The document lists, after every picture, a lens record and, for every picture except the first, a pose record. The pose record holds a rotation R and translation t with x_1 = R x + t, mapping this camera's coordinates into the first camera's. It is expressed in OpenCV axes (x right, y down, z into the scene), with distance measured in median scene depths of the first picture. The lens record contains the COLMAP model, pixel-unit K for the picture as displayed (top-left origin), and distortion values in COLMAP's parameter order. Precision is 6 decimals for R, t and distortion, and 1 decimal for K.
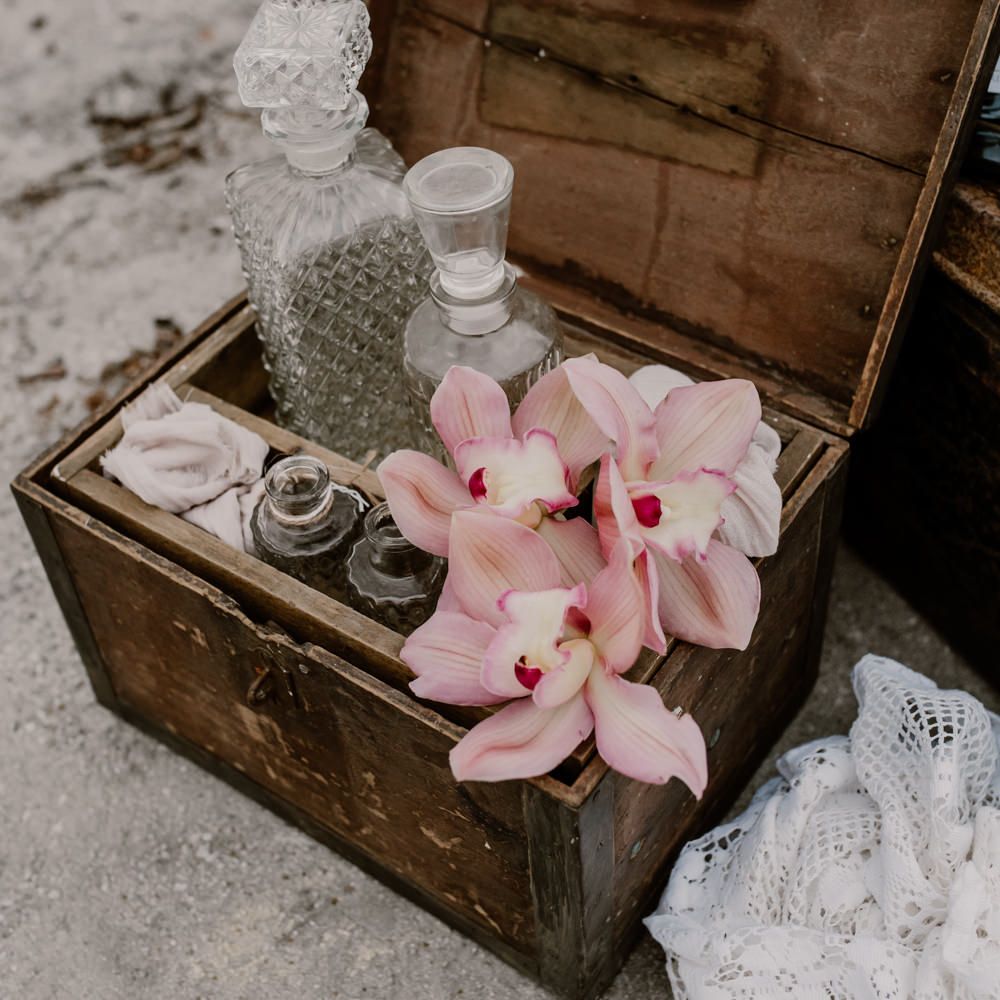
lens RADIAL K [[1488.4, 0, 492.8], [0, 1488.4, 475.0], [0, 0, 1]] dist [-0.033145, 0.000000]
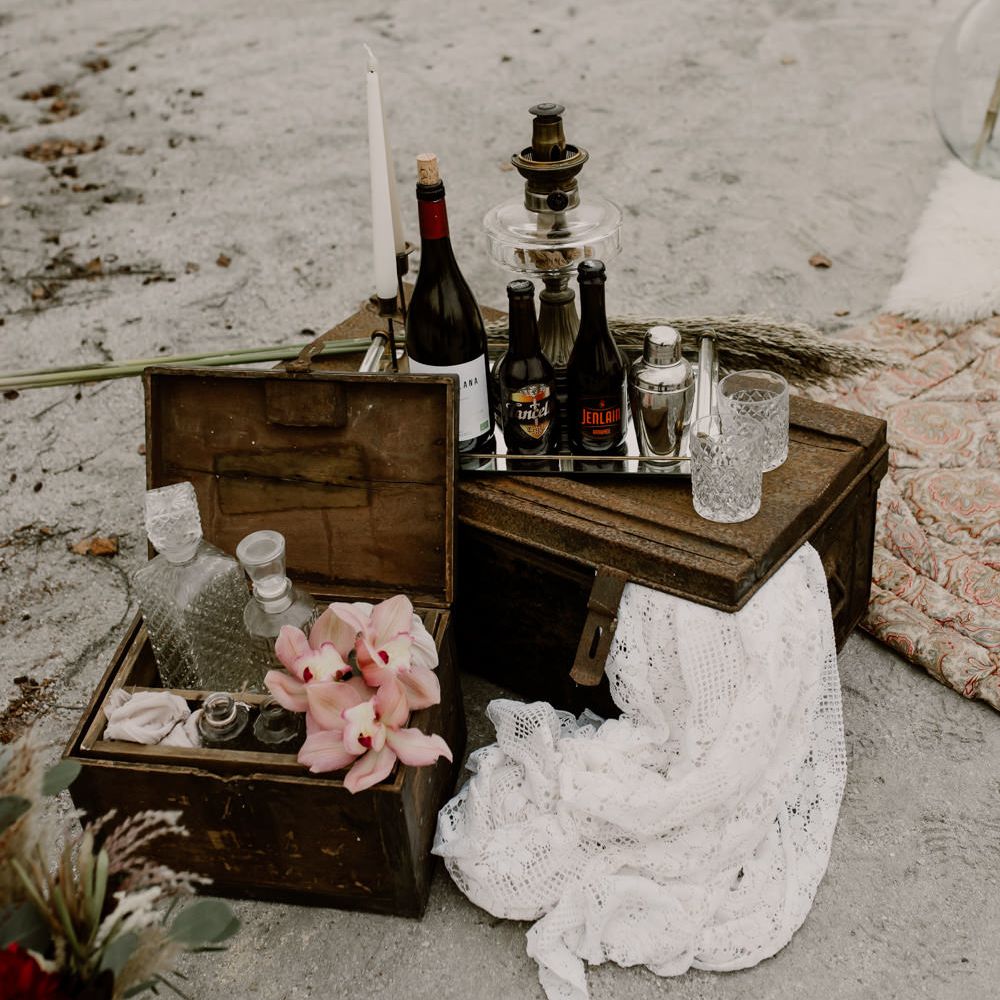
lens RADIAL K [[1407.2, 0, 499.7], [0, 1407.2, 491.4], [0, 0, 1]] dist [-0.003165, 0.000000]
pose [[0.899351, -0.270743, 0.343316, -0.351733], [0.324107, 0.939852, -0.107853, 0.060001], [-0.293466, 0.208269, 0.933007, -0.964771]]
